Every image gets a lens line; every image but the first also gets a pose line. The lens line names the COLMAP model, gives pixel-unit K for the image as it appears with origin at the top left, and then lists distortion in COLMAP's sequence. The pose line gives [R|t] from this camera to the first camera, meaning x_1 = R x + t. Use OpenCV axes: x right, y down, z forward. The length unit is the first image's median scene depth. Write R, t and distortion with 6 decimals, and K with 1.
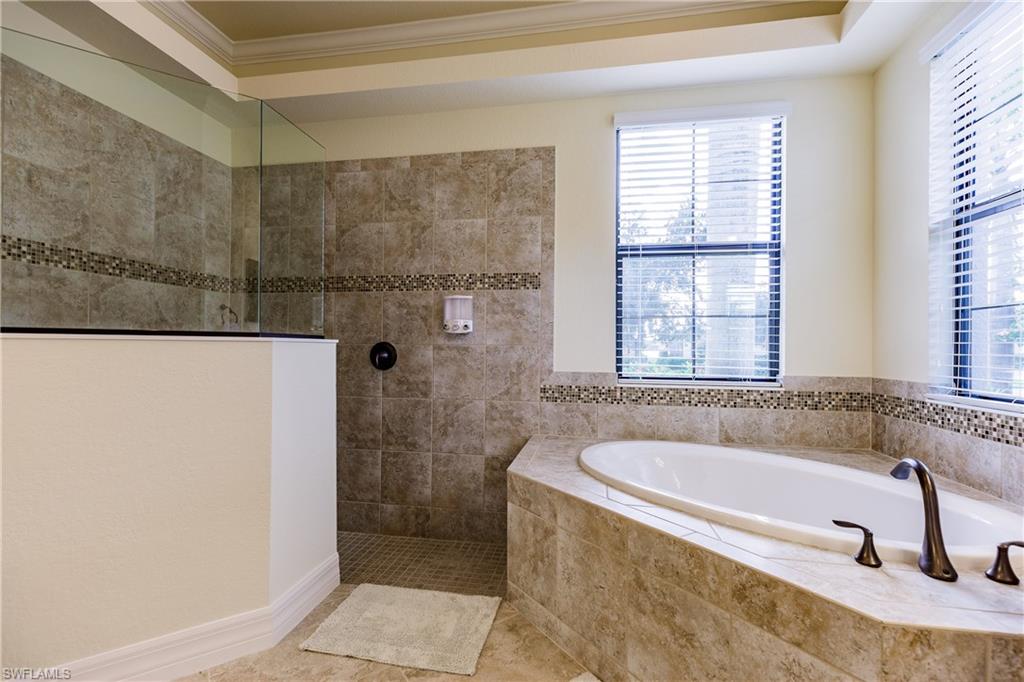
lens RADIAL K [[453.4, 0, 515.5], [0, 453.4, 344.7], [0, 0, 1]] dist [0.004165, -0.000016]
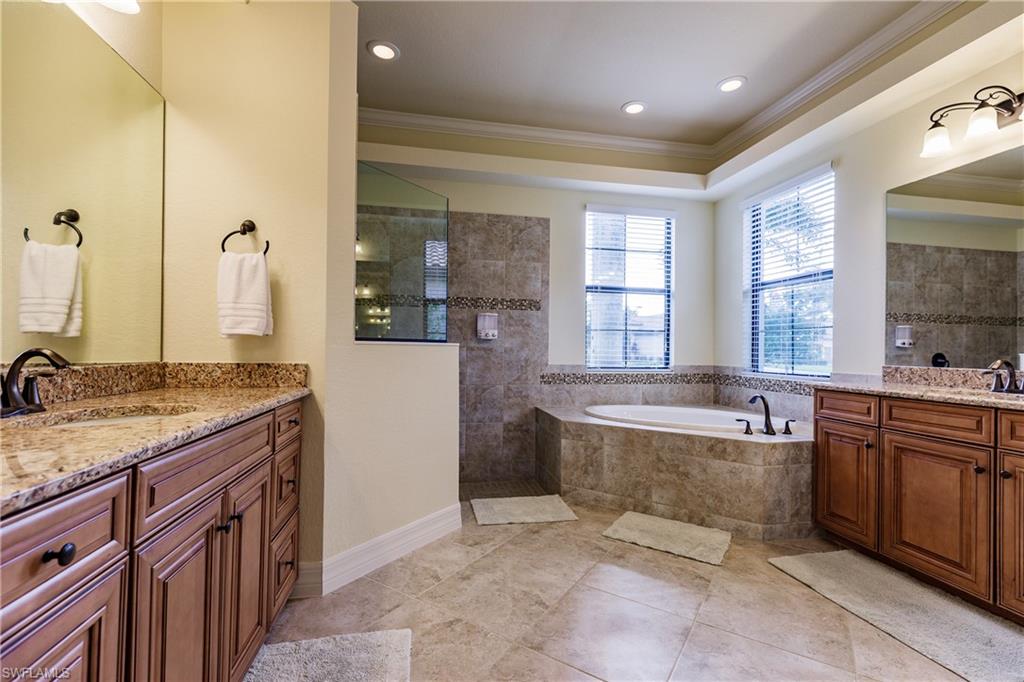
lens RADIAL K [[441.7, 0, 511.0], [0, 441.7, 345.7], [0, 0, 1]] dist [0.001399, 0.000037]
pose [[0.933483, 0.005014, 0.358585, -0.571113], [-0.005578, 0.999984, 0.000537, -0.004955], [-0.358577, -0.002502, 0.933497, -0.353425]]
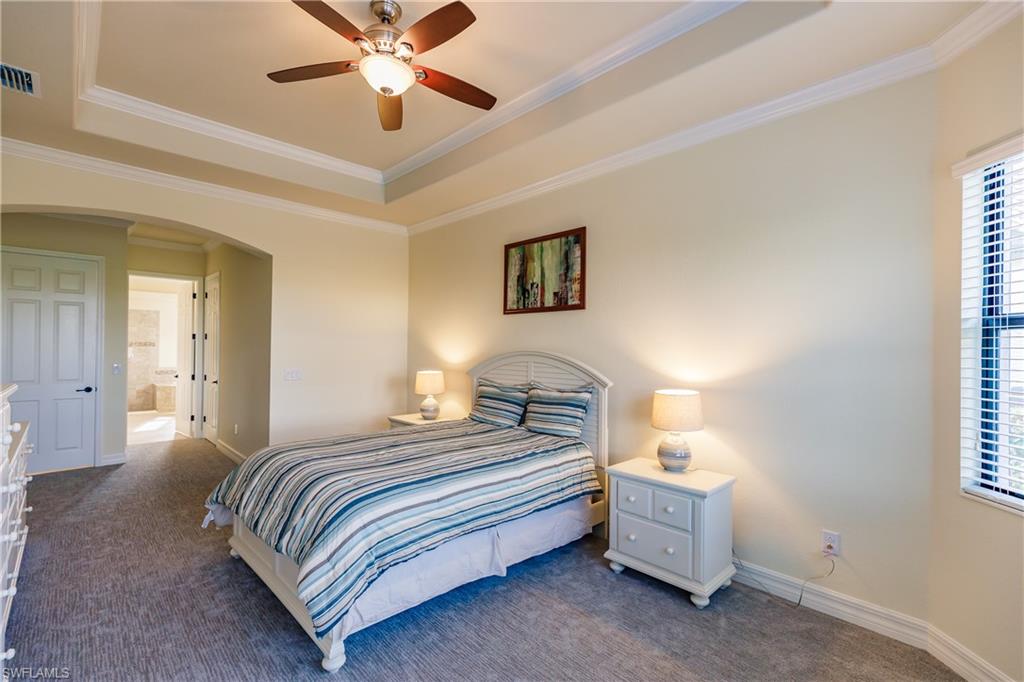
lens RADIAL K [[453.4, 0, 515.5], [0, 453.4, 344.7], [0, 0, 1]] dist [0.004165, -0.000016]
pose [[0.584493, 0.002527, 0.811395, -1.327480], [-0.010639, 0.999933, 0.004550, -0.189310], [-0.811329, -0.011292, 0.584481, -3.877074]]
